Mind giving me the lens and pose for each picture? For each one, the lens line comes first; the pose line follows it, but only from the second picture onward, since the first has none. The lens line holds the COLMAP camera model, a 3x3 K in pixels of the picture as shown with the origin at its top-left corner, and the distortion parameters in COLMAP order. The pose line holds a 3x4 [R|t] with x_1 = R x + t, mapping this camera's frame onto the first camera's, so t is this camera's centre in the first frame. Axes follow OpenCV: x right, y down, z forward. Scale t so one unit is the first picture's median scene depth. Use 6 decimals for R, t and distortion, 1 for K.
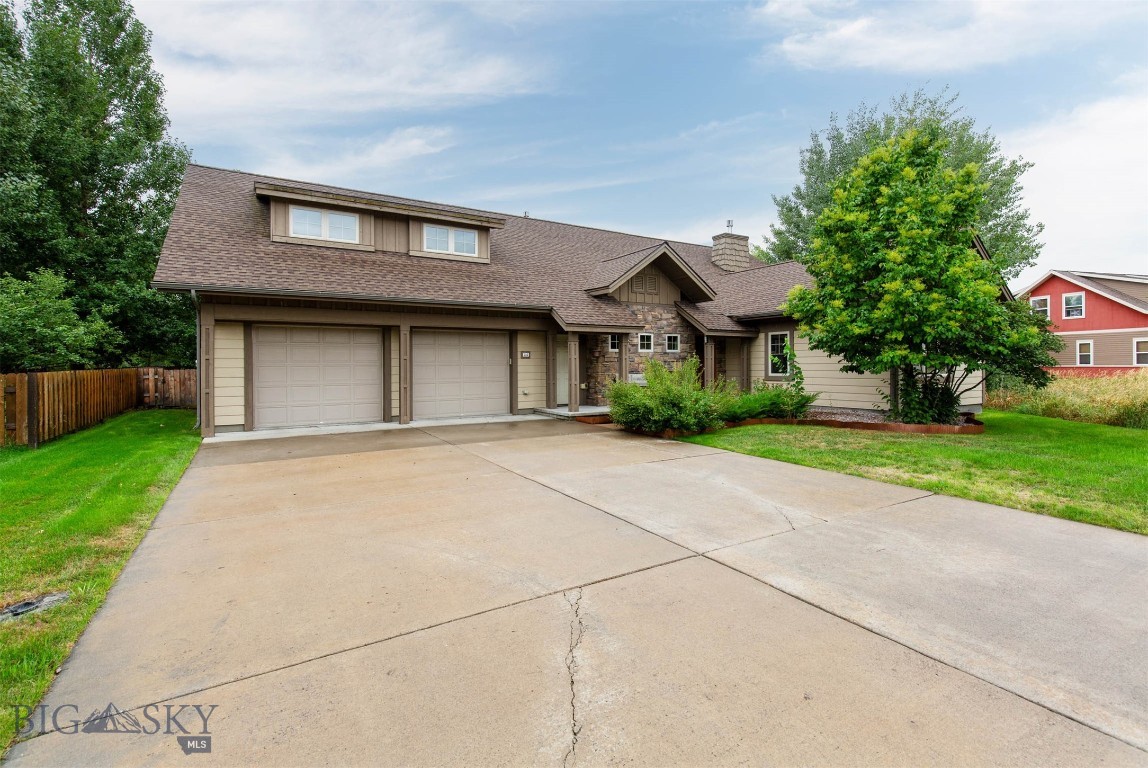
lens RADIAL K [[515.3, 0, 572.6], [0, 515.3, 388.0], [0, 0, 1]] dist [0.004047, 0.000263]
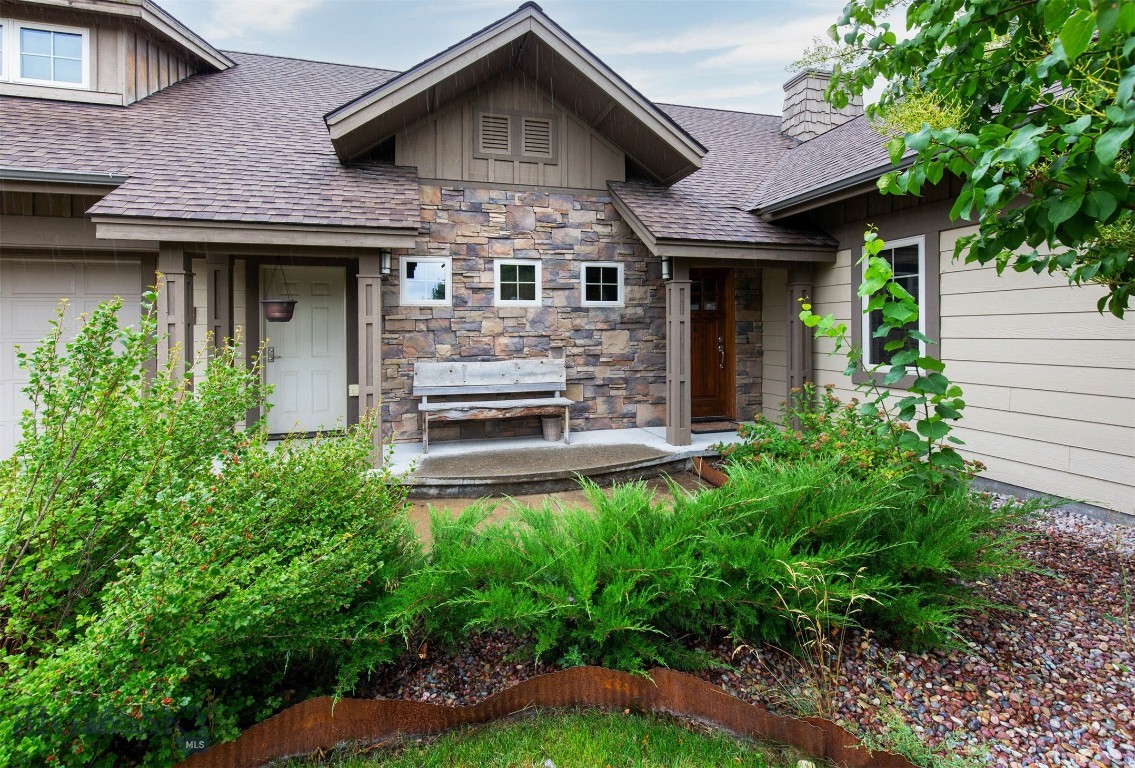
lens RADIAL K [[534.3, 0, 567.4], [0, 534.3, 339.0], [0, 0, 1]] dist [0.003036, 0.000241]
pose [[0.962963, 0.004558, -0.269594, 0.291841], [-0.012037, 0.999587, -0.026096, -0.034419], [0.269363, 0.028375, 0.962621, 0.613012]]
